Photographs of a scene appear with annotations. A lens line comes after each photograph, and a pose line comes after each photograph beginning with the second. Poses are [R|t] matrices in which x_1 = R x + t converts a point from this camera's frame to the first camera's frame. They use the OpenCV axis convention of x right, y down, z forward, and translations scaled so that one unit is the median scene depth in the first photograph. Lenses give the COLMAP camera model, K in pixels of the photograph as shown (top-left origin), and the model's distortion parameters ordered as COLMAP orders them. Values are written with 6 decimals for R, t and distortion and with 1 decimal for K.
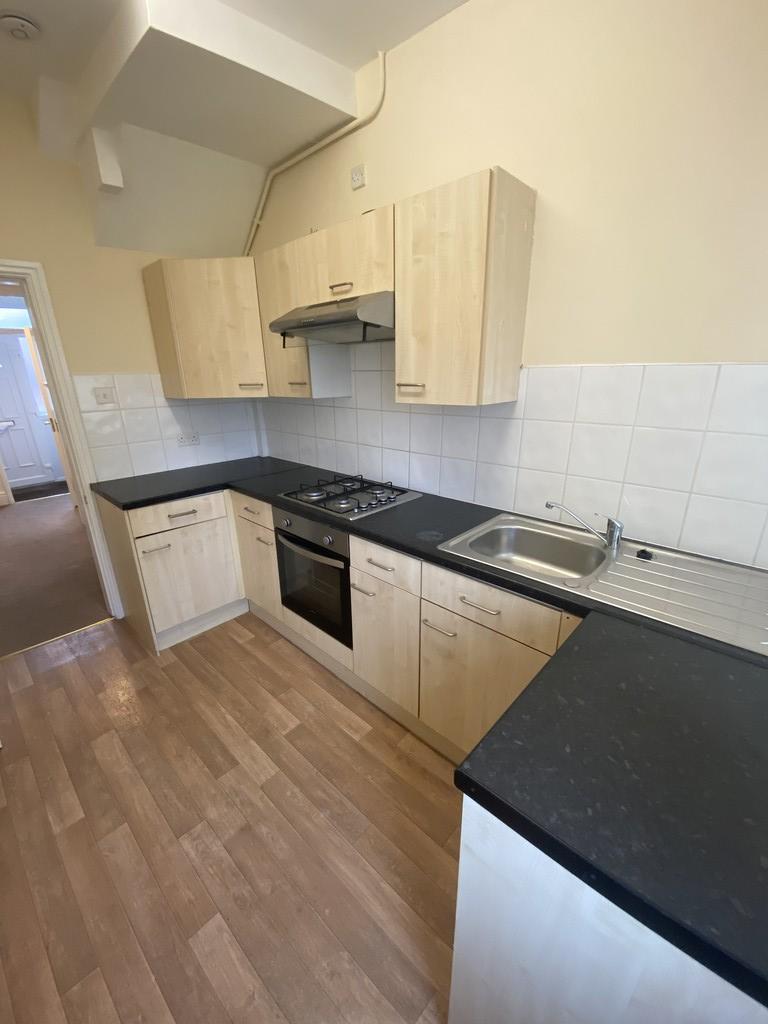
lens RADIAL K [[416.1, 0, 385.3], [0, 416.1, 521.1], [0, 0, 1]] dist [0.003039, -0.003947]
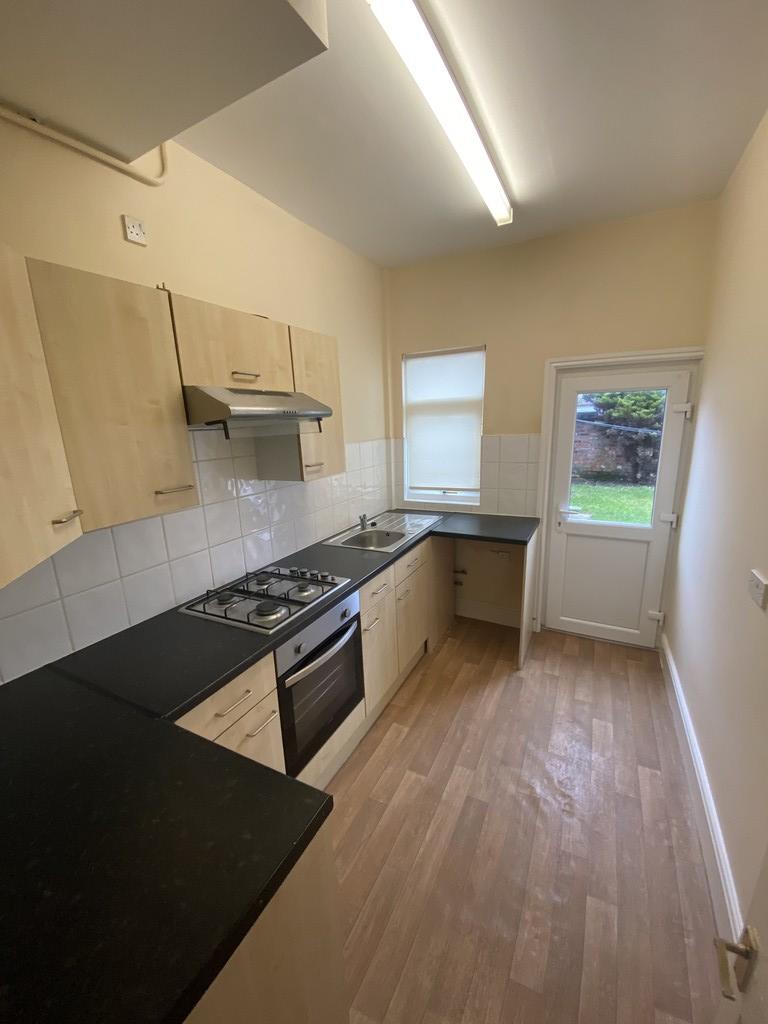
lens RADIAL K [[416.1, 0, 385.6], [0, 416.1, 510.2], [0, 0, 1]] dist [0.003039, -0.003947]
pose [[-0.280627, -0.194489, 0.939906, -1.107831], [0.354160, 0.889172, 0.289732, -0.456439], [-0.892087, 0.414183, -0.180645, 1.011632]]
